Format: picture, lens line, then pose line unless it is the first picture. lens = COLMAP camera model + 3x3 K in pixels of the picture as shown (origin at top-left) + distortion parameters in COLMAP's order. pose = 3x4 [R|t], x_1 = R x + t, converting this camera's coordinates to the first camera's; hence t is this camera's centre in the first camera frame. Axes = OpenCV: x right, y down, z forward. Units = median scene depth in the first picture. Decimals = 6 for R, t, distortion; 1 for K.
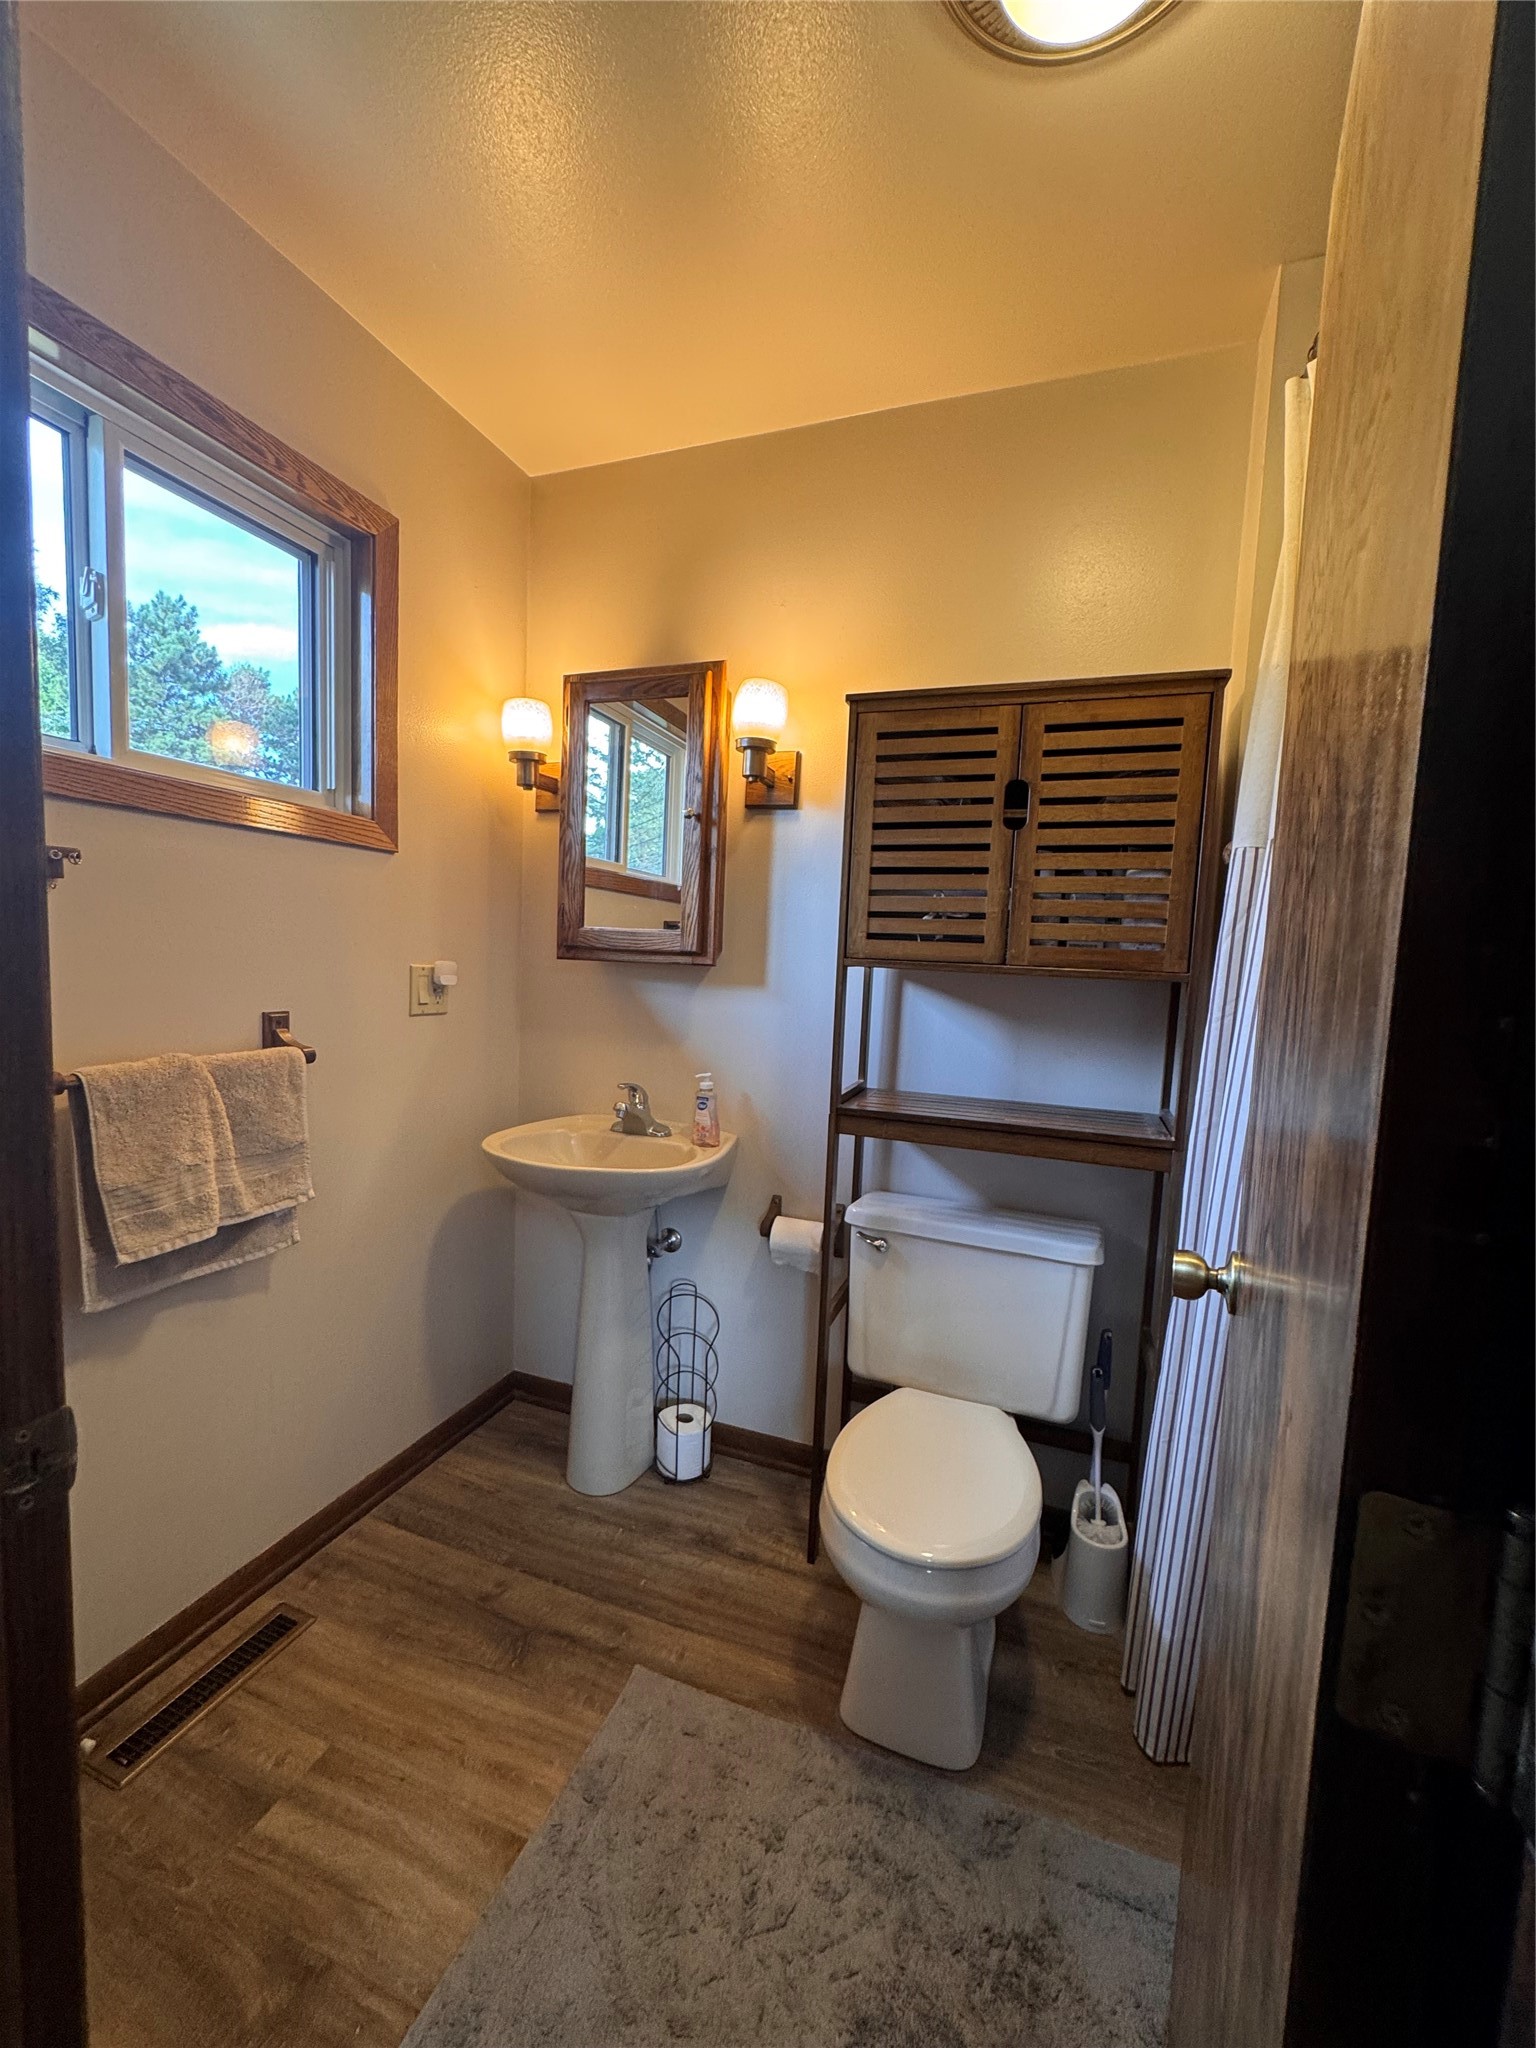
lens RADIAL K [[812.2, 0, 768.0], [0, 812.2, 1024.0], [0, 0, 1]] dist [-0.001566, -0.000013]
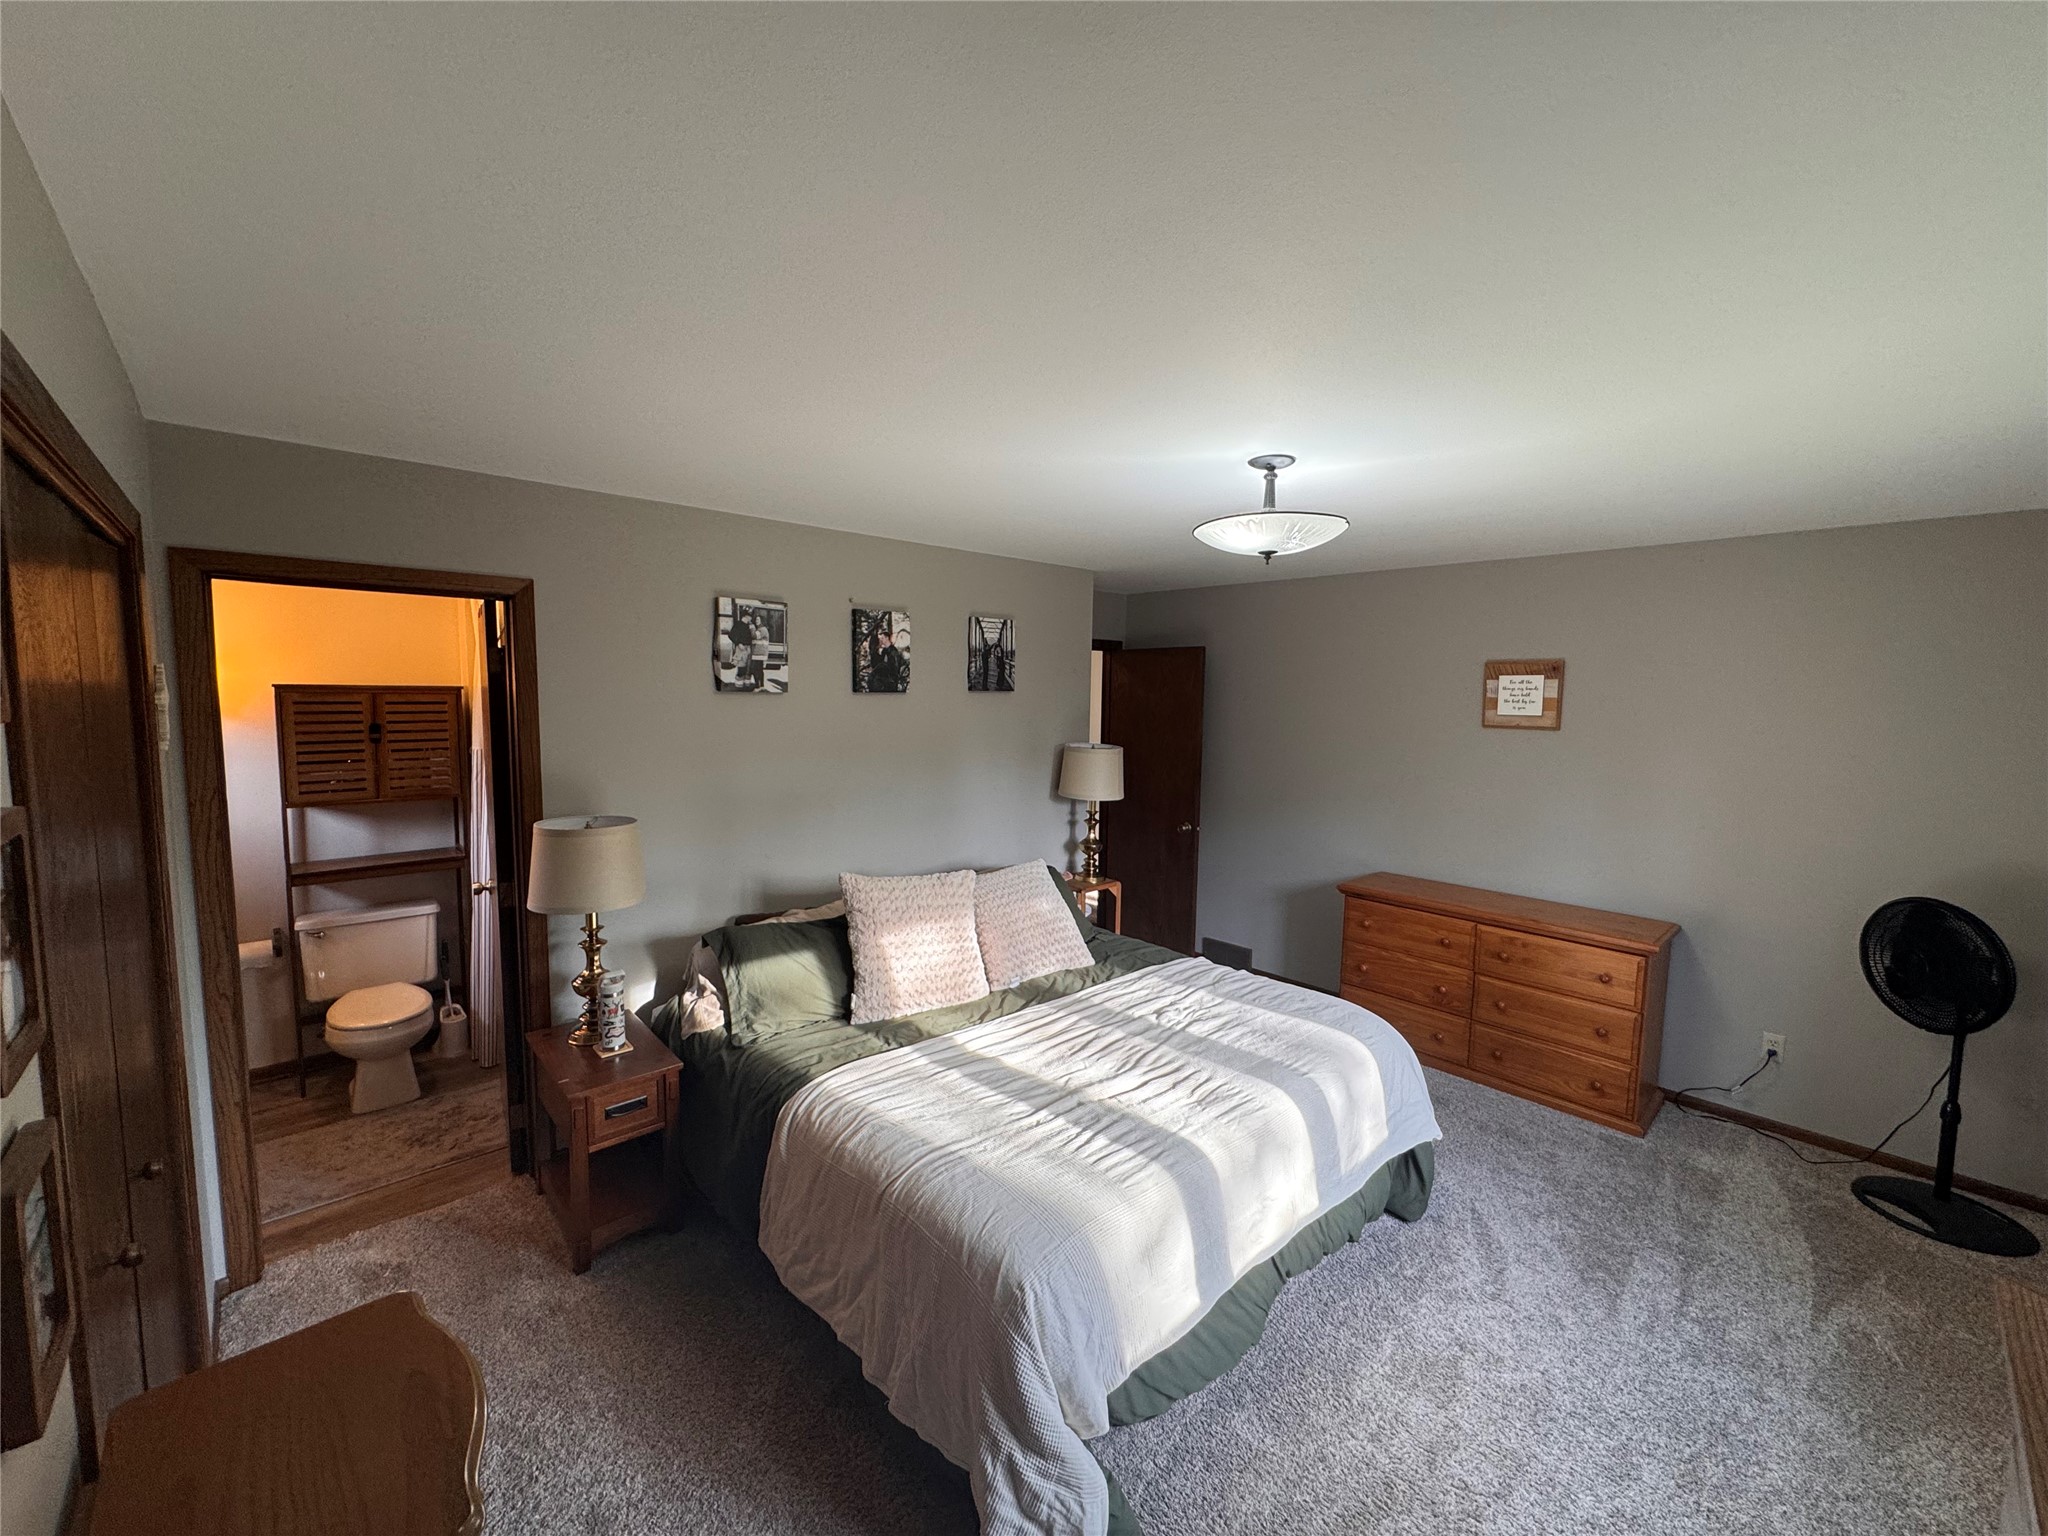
lens RADIAL K [[809.5, 0, 1022.5], [0, 809.5, 765.1], [0, 0, 1]] dist [0.000082, 0.000679]
pose [[0.449807, -0.120281, 0.884990, -0.904748], [0.077118, 0.992420, 0.095685, -0.239954], [-0.889790, 0.025209, 0.455673, -1.684749]]
